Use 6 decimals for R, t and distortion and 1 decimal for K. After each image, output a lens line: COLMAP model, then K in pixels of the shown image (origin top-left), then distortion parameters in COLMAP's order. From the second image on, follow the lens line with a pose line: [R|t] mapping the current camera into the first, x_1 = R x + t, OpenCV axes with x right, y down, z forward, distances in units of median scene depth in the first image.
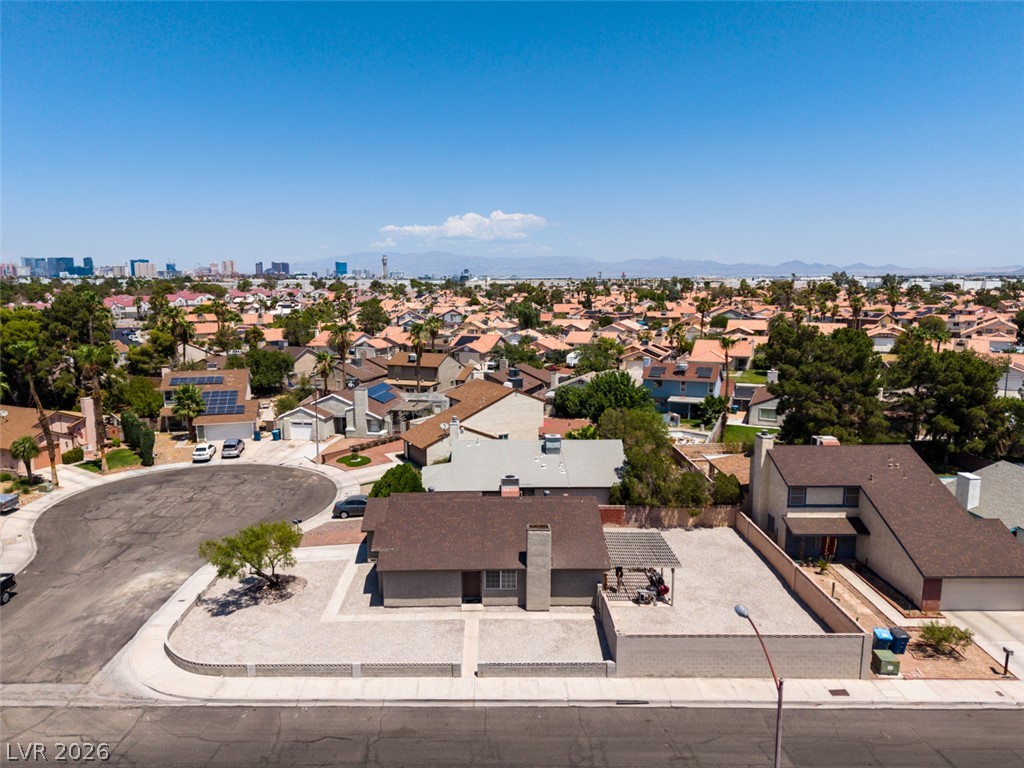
lens RADIAL K [[700.9, 0, 481.5], [0, 700.9, 384.2], [0, 0, 1]] dist [0.037337, -0.032675]
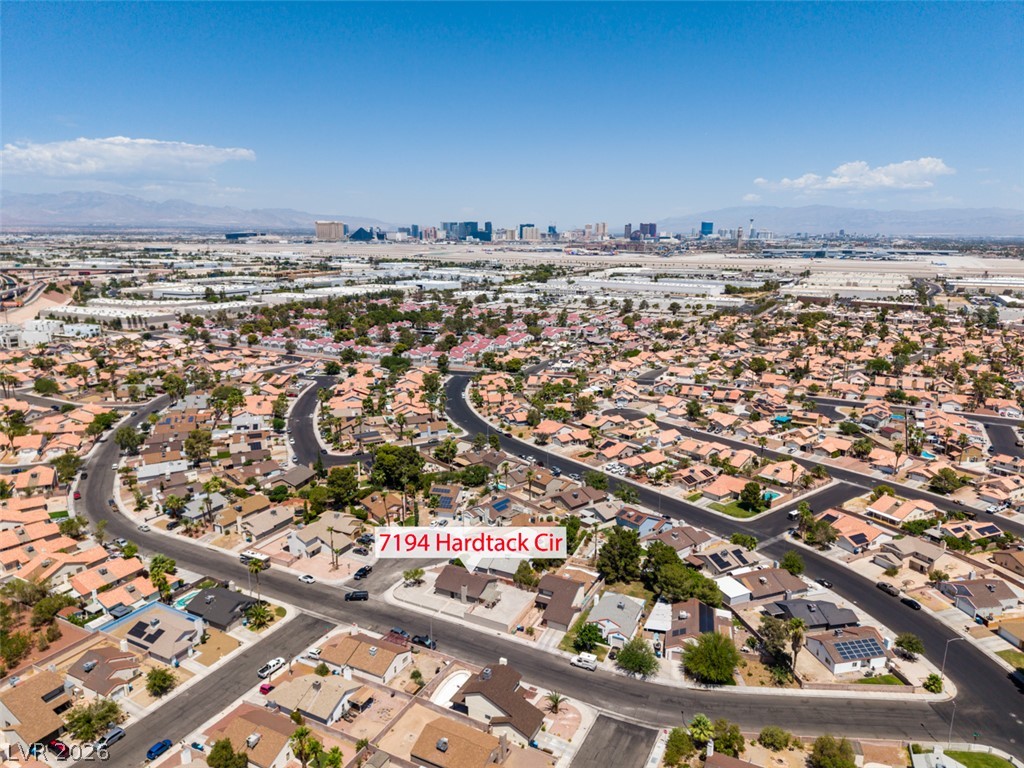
lens RADIAL K [[671.3, 0, 531.0], [0, 671.3, 384.1], [0, 0, 1]] dist [0.058173, -0.030471]
pose [[0.904061, 0.110848, -0.412779, 1.997515], [-0.085785, 0.993190, 0.078827, -1.375480], [0.418706, -0.035854, 0.907414, -2.547402]]
